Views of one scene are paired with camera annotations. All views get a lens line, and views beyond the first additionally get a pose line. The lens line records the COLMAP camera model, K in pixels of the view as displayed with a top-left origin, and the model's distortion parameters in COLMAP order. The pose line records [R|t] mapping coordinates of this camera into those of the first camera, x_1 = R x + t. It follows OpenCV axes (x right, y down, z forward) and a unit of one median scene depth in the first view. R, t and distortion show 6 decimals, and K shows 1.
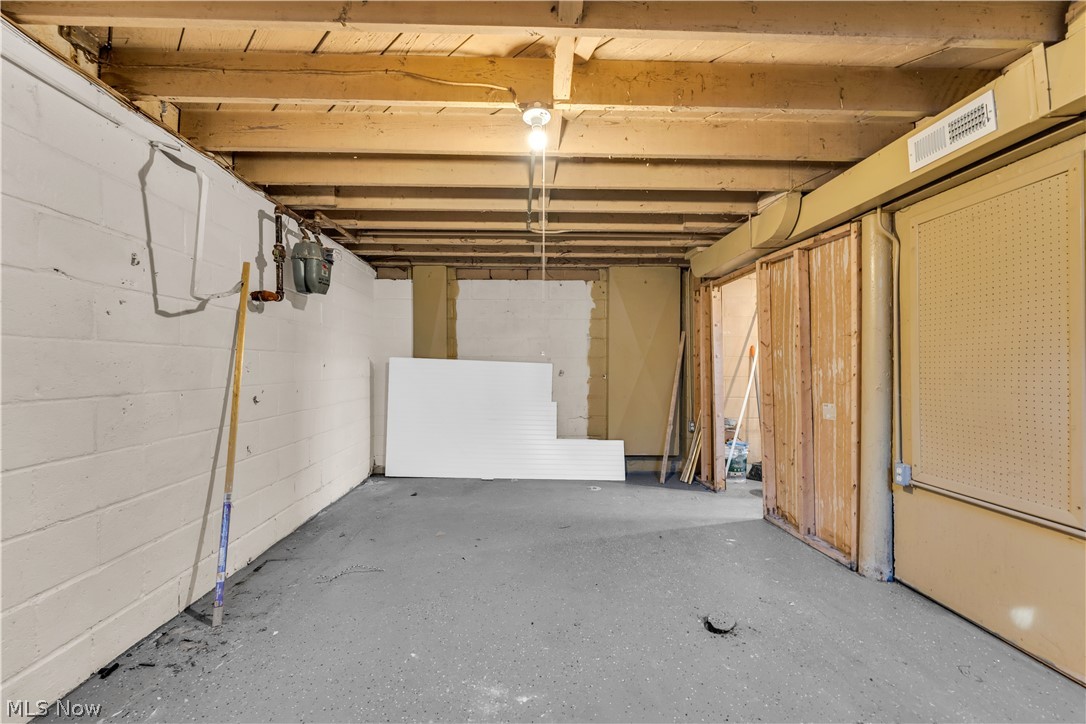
lens RADIAL K [[437.1, 0, 536.0], [0, 437.1, 367.2], [0, 0, 1]] dist [0.001103, -0.000328]
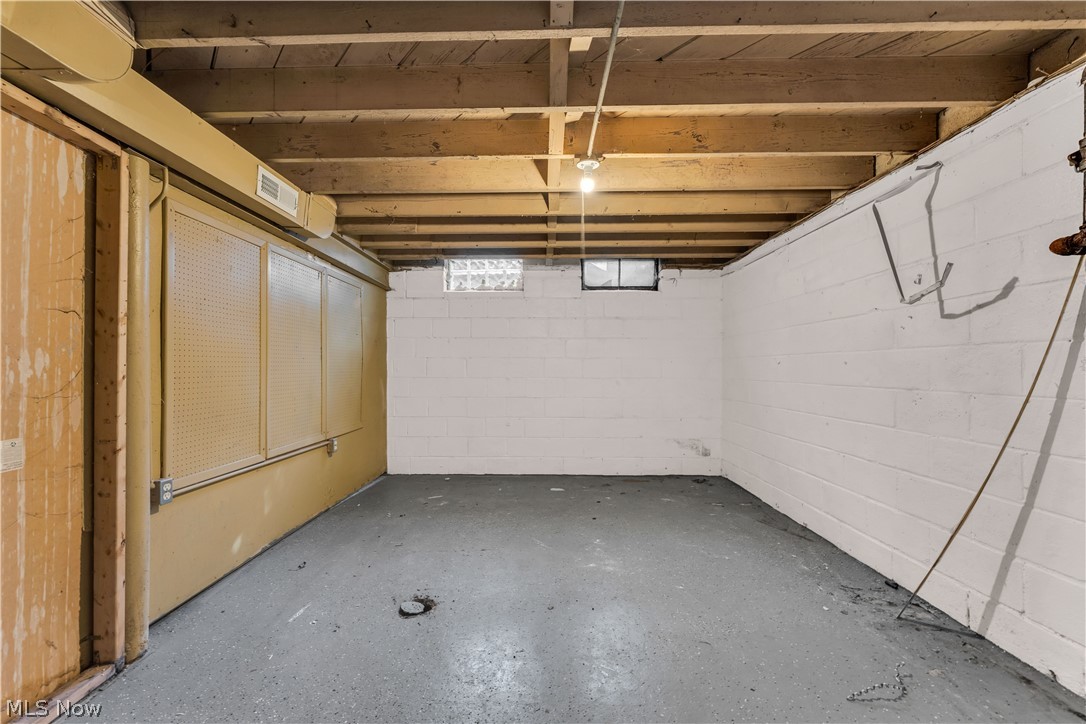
lens RADIAL K [[437.1, 0, 536.0], [0, 437.1, 367.2], [0, 0, 1]] dist [0.001103, -0.000328]
pose [[-0.998351, -0.002268, 0.057366, 0.066738], [-0.002248, 0.999997, 0.000409, 0.000131], [-0.057367, 0.000279, -0.998353, 2.001270]]
